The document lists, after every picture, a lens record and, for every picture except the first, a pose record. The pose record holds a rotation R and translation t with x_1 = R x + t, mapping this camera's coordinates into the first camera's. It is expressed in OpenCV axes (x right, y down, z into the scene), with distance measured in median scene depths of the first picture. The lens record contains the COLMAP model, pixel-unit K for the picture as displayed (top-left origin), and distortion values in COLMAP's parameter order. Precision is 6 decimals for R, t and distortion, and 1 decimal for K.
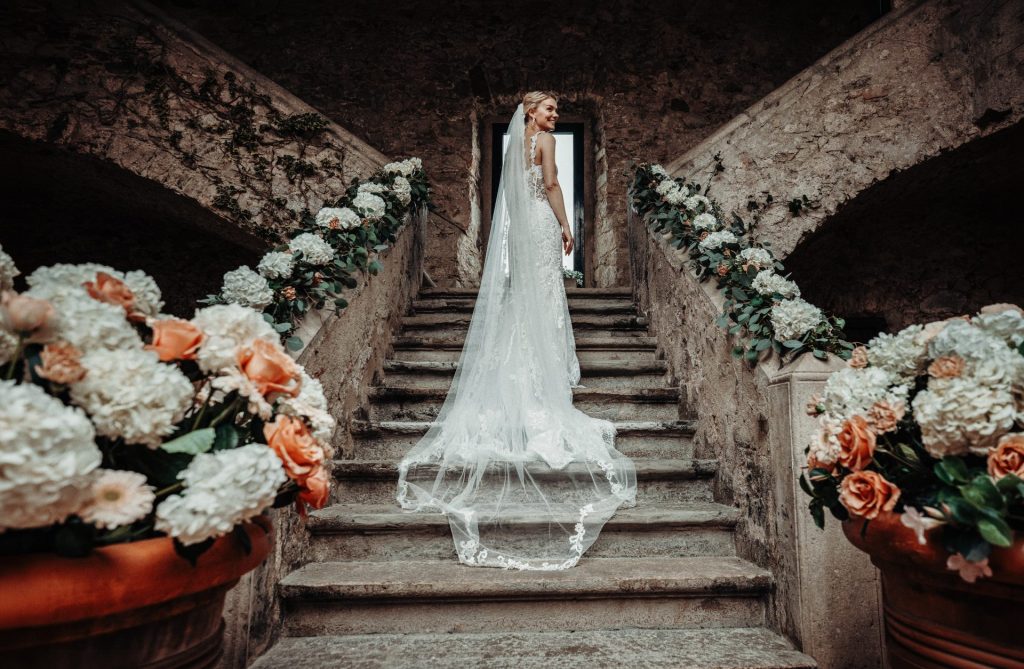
lens RADIAL K [[670.7, 0, 573.7], [0, 670.7, 344.4], [0, 0, 1]] dist [0.009179, 0.004048]
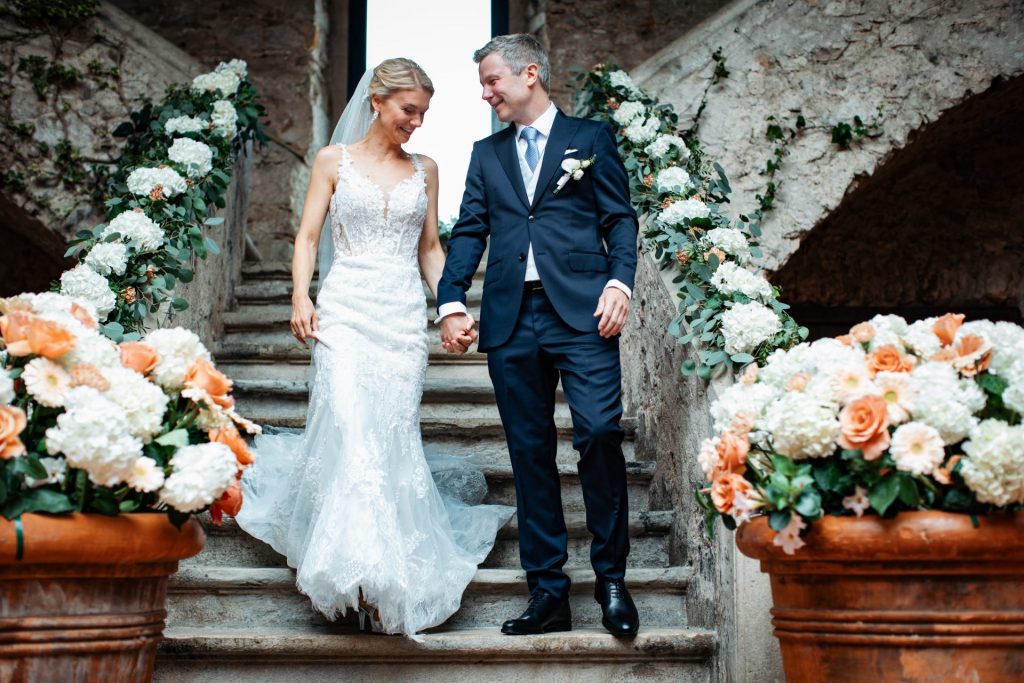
lens RADIAL K [[1403.9, 0, 493.9], [0, 1403.9, 394.3], [0, 0, 1]] dist [-0.134125, 0.182717]
pose [[0.999994, -0.000431, -0.003571, 0.010027], [0.000544, 0.999496, 0.031739, -0.004230], [0.003555, -0.031741, 0.999490, -0.302923]]
